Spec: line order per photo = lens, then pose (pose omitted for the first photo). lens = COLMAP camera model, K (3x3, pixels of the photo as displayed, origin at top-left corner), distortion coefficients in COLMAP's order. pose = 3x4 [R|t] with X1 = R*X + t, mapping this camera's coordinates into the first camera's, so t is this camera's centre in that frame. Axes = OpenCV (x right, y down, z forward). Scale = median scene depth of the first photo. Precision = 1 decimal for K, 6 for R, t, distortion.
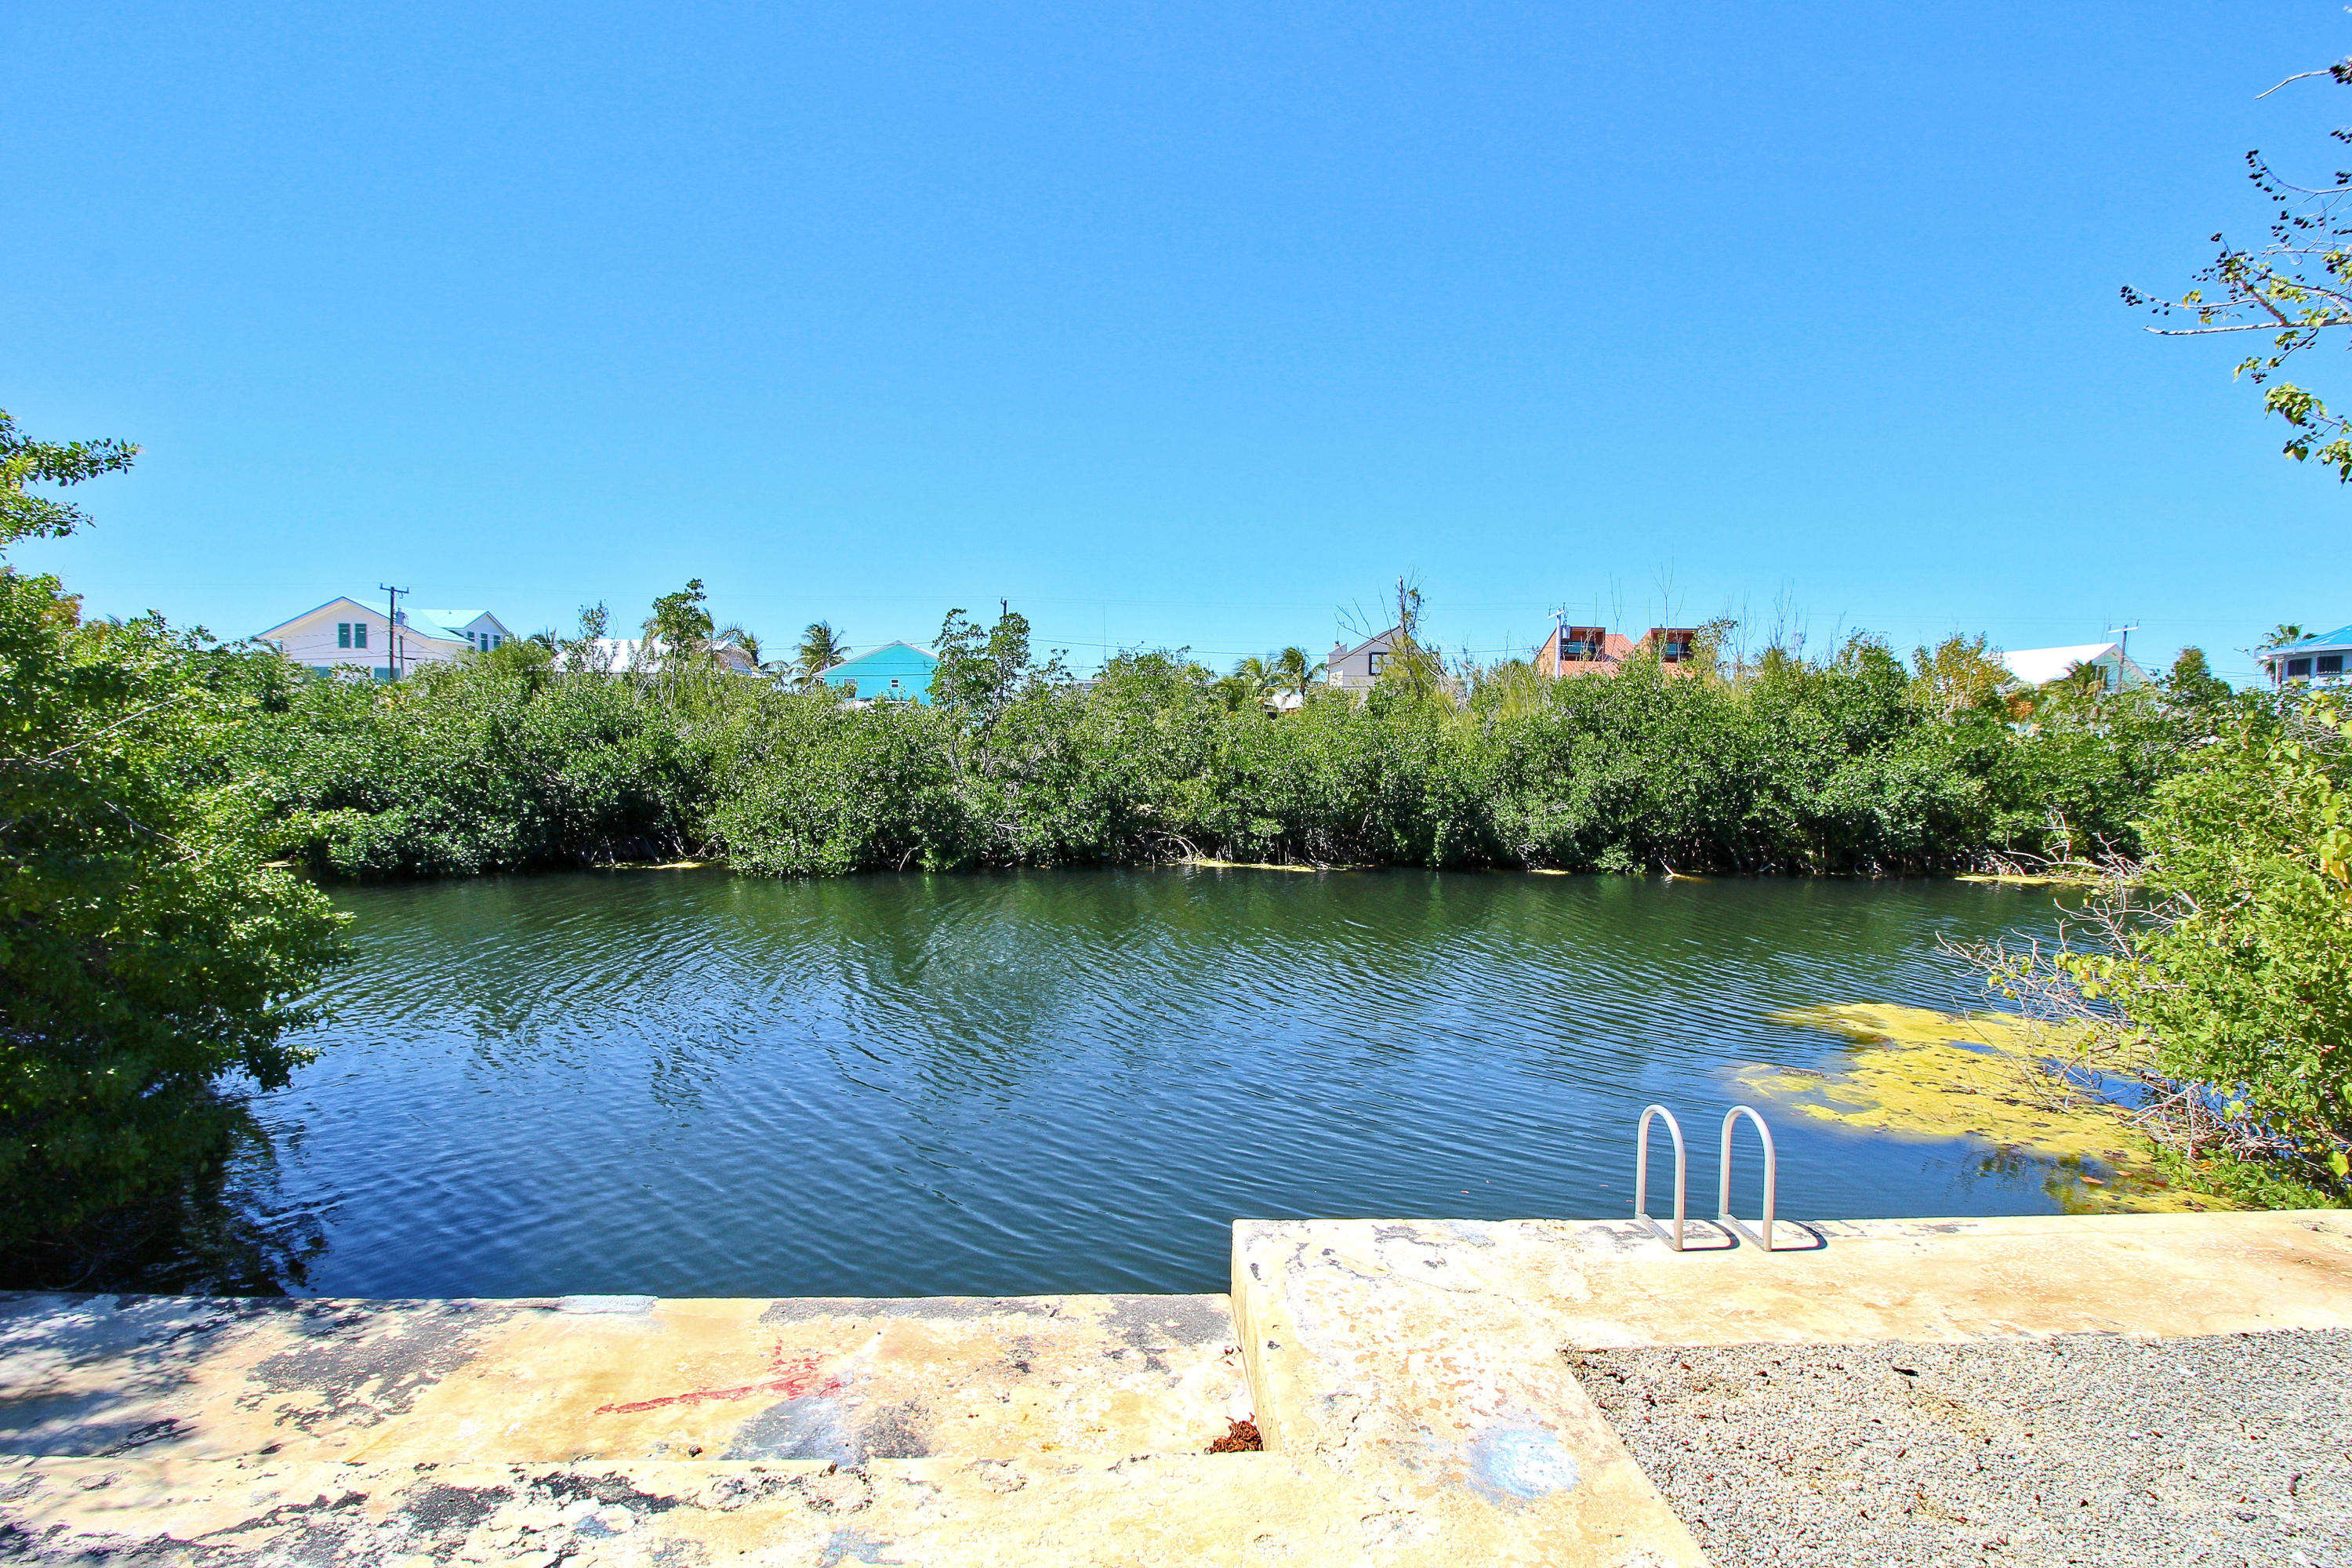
lens RADIAL K [[1109.1, 0, 1173.9], [0, 1109.1, 784.0], [0, 0, 1]] dist [0.001195, -0.011598]
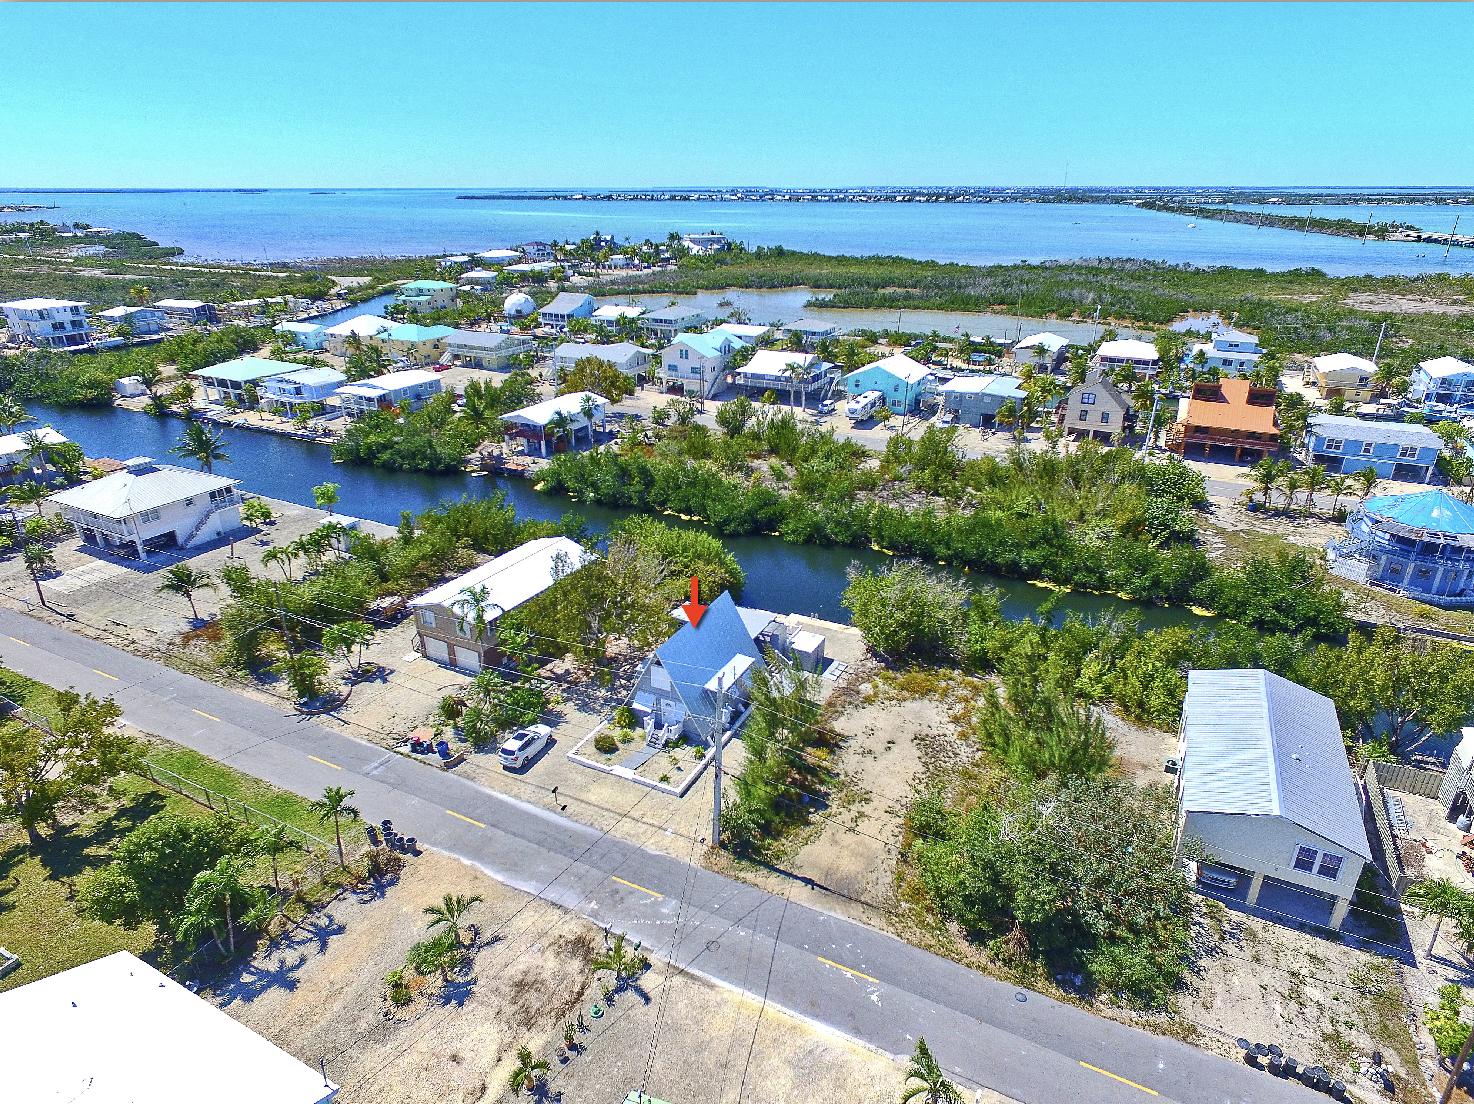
lens RADIAL K [[865.0, 0, 742.6], [0, 865.0, 551.9], [0, 0, 1]] dist [-0.004654, 0.003340]
pose [[0.874923, 0.175009, -0.451532, 1.207770], [-0.009019, 0.938141, 0.346137, -1.187519], [0.484178, -0.298771, 0.822379, -2.331620]]
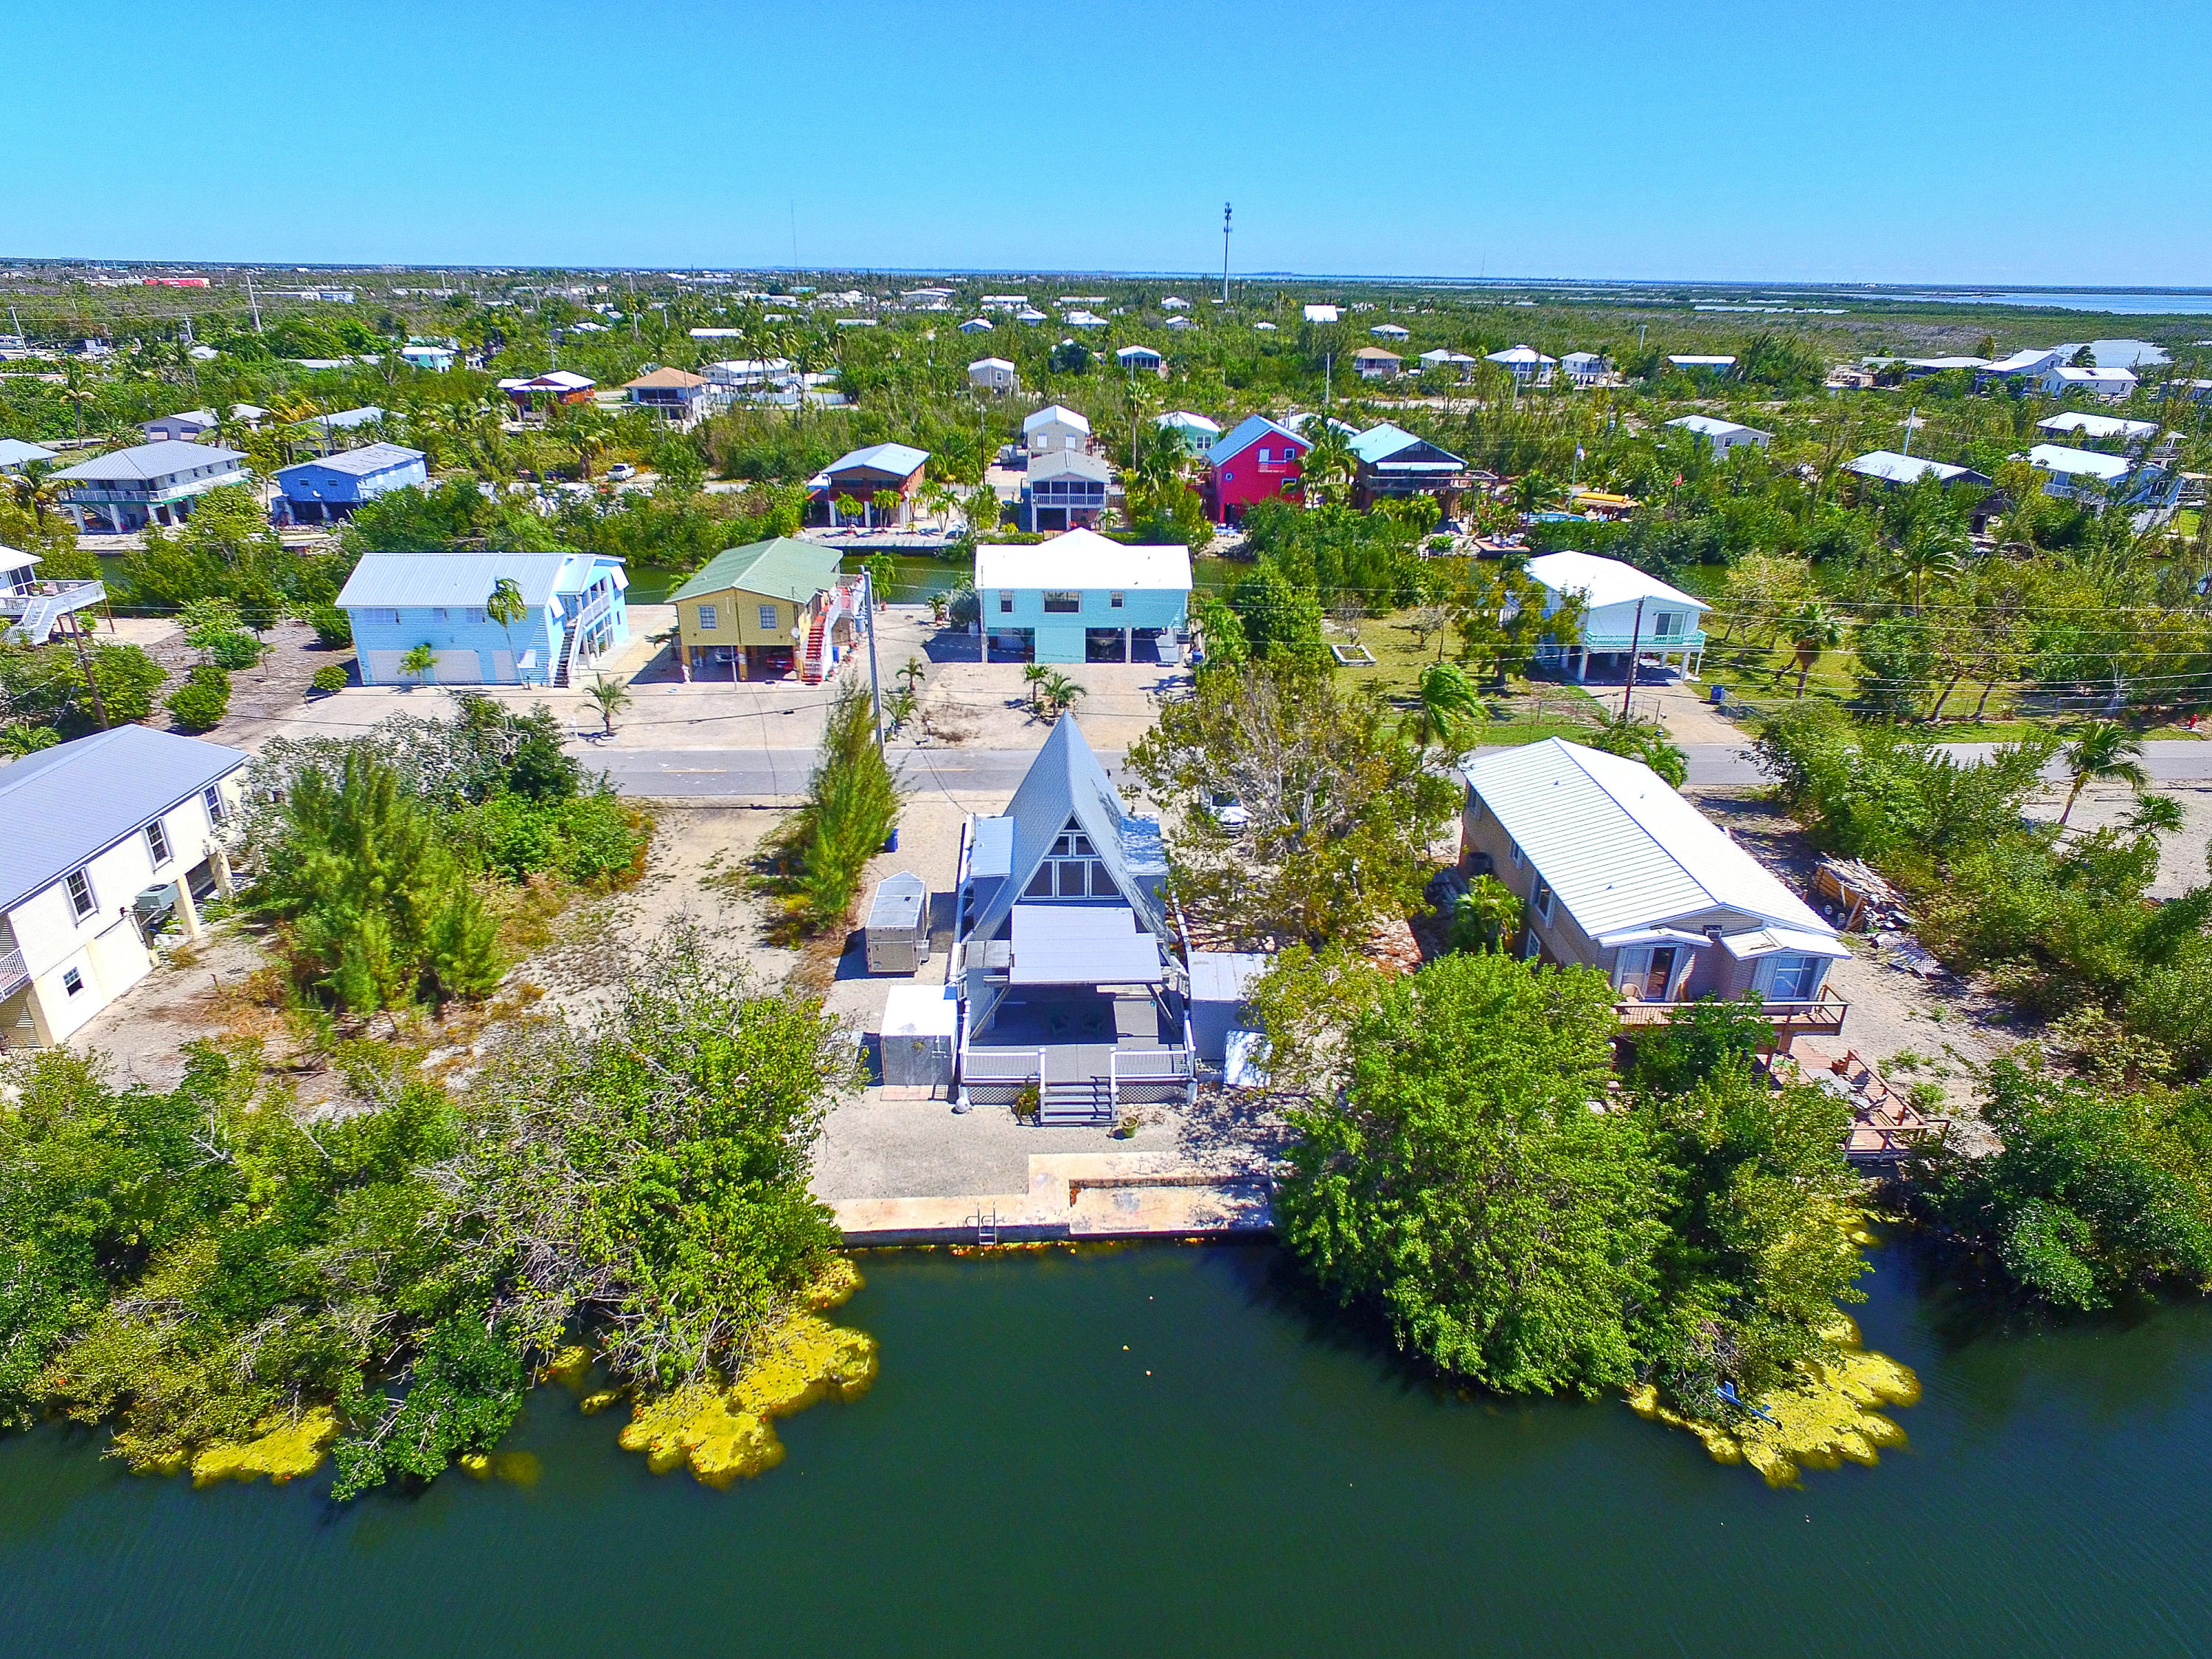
lens RADIAL K [[1317.3, 0, 1111.5], [0, 1317.3, 806.3], [0, 0, 1]] dist [-0.011796, 0.012456]
pose [[-0.999523, -0.019856, -0.023638, 0.008319], [-0.027988, 0.905941, 0.422479, -0.908209], [0.013025, 0.422939, -0.906065, 1.289647]]
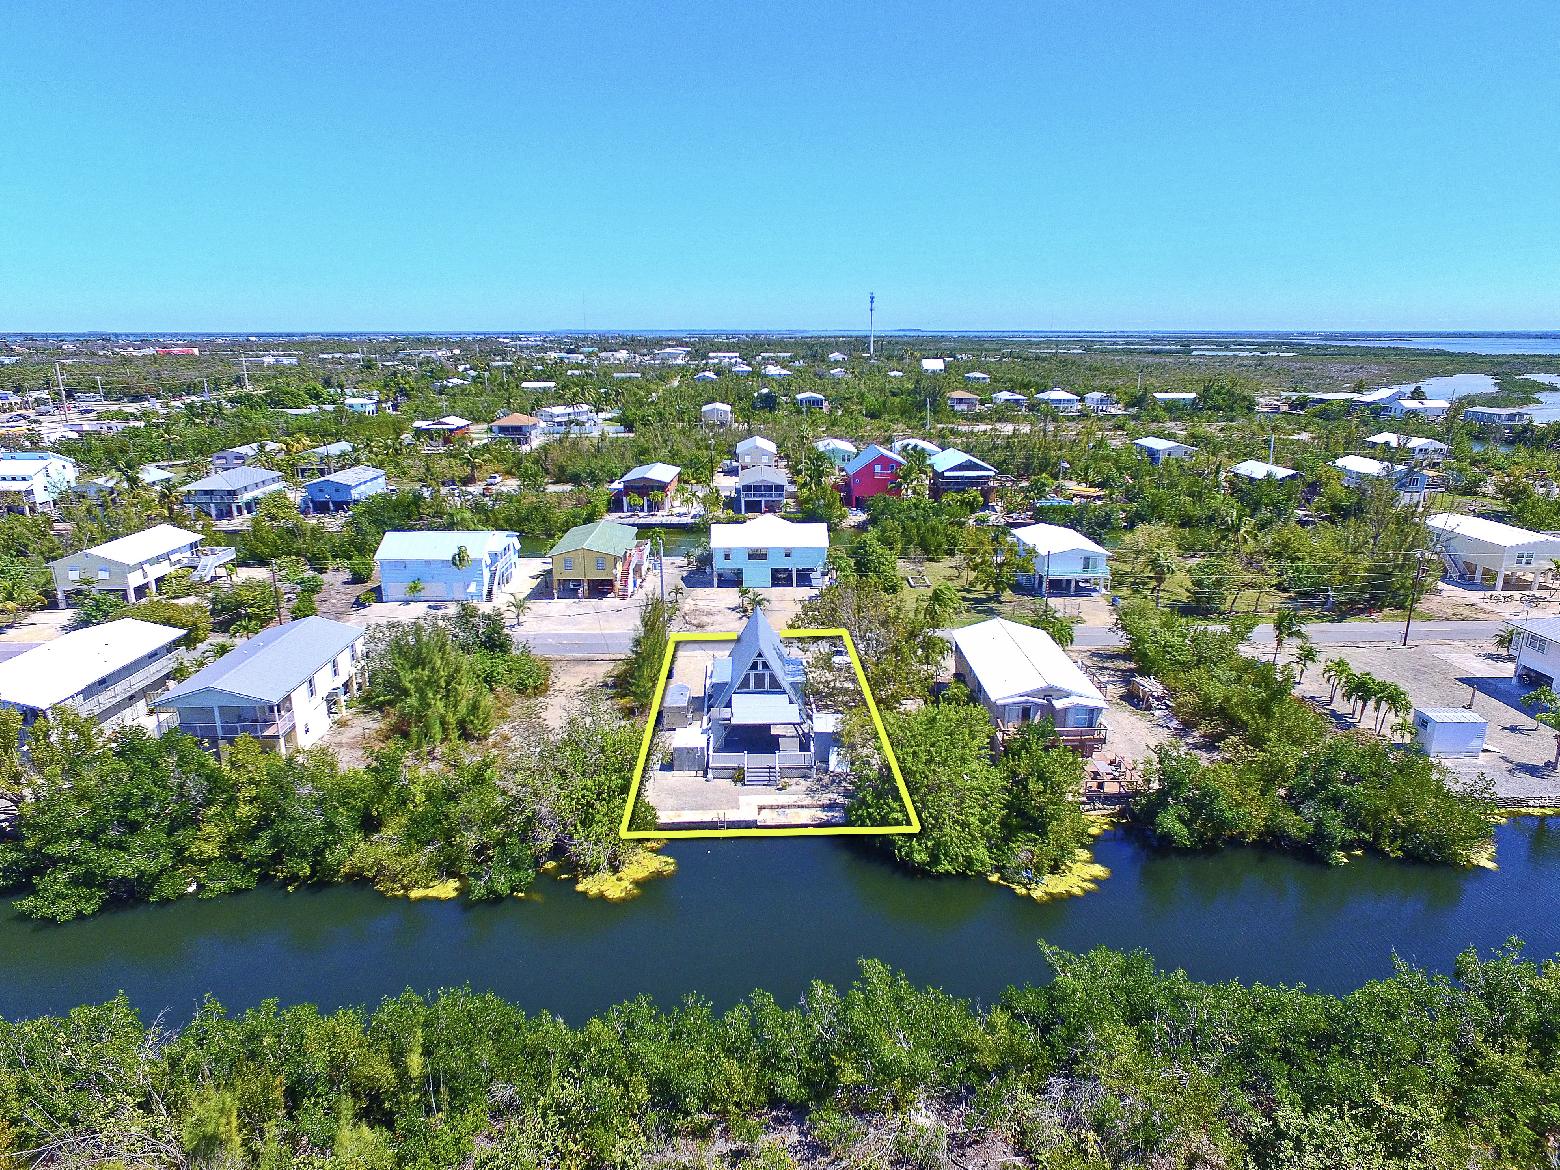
lens RADIAL K [[950.5, 0, 781.9], [0, 950.5, 553.0], [0, 0, 1]] dist [-0.007381, 0.002463]
pose [[-0.999899, -0.013990, -0.002433, -0.034835], [-0.014116, 0.960681, 0.277296, -1.190340], [-0.001542, 0.277303, -0.960781, 2.266121]]
